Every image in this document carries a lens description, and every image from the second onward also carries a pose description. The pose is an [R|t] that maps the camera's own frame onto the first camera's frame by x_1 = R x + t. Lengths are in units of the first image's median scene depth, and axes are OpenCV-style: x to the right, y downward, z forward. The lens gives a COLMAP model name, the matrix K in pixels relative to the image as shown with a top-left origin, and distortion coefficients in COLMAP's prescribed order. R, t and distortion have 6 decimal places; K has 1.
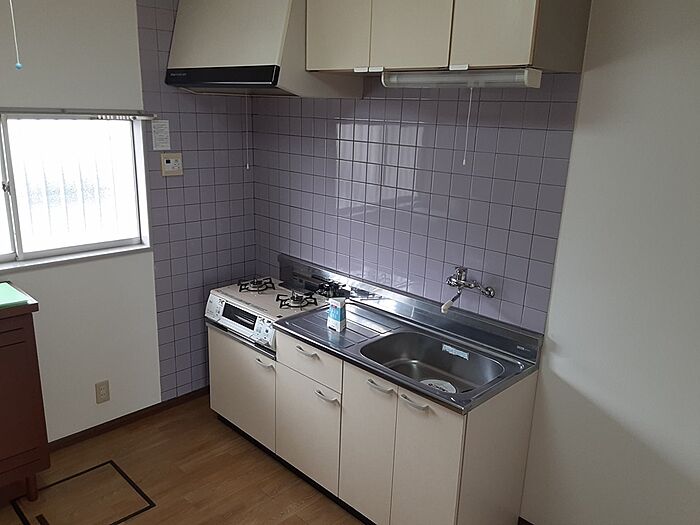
lens RADIAL K [[568.3, 0, 348.2], [0, 568.3, 266.8], [0, 0, 1]] dist [0.101520, -0.142972]
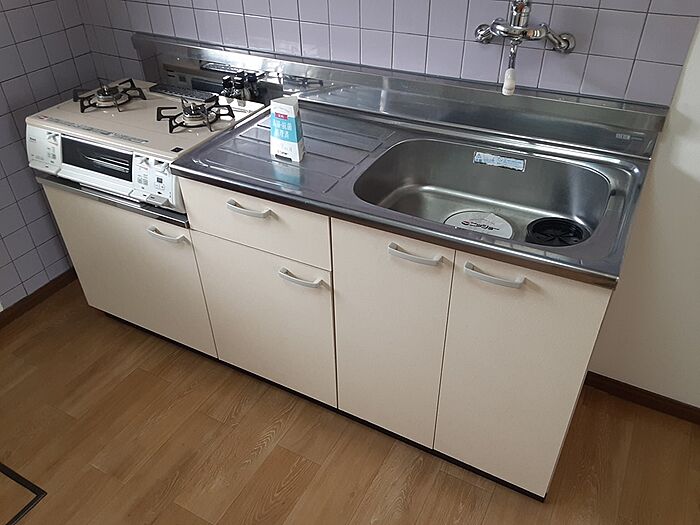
lens RADIAL K [[568.3, 0, 348.2], [0, 568.3, 266.8], [0, 0, 1]] dist [0.101520, -0.142972]
pose [[0.959215, -0.208668, 0.190696, -0.087656], [0.128522, 0.922777, 0.363269, 0.012037], [-0.251773, -0.323944, 0.911960, 0.407418]]
